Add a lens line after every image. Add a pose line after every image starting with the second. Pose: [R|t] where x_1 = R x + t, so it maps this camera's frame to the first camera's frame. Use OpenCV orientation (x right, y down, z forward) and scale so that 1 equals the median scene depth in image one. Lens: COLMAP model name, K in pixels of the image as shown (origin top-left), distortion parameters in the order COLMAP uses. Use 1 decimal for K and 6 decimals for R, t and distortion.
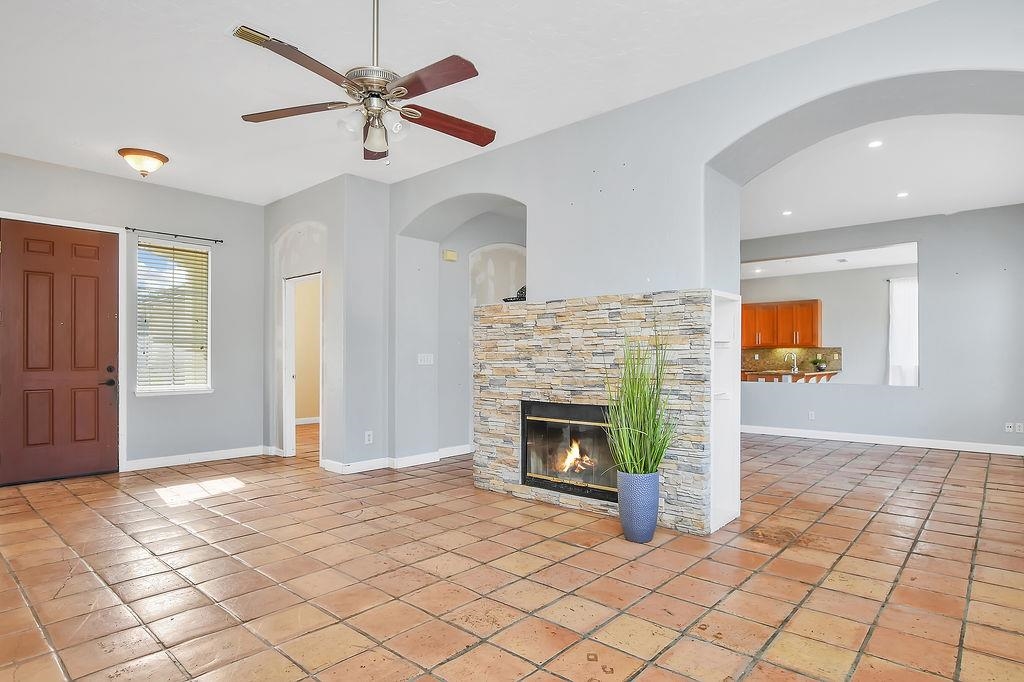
lens RADIAL K [[561.6, 0, 514.5], [0, 561.6, 342.0], [0, 0, 1]] dist [-0.026717, 0.001218]
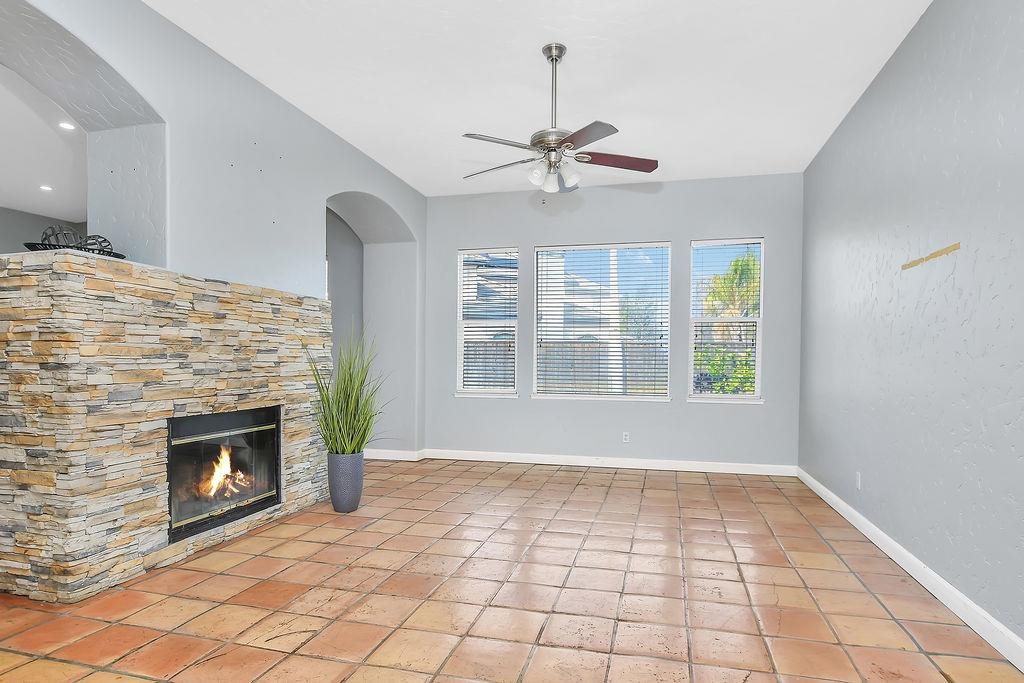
lens RADIAL K [[561.6, 0, 513.7], [0, 561.6, 351.2], [0, 0, 1]] dist [-0.026717, 0.001218]
pose [[-0.446679, 0.012357, 0.894609, -0.779351], [-0.029466, 0.999159, -0.028514, 0.032258], [-0.894209, -0.039097, -0.445939, 0.960151]]
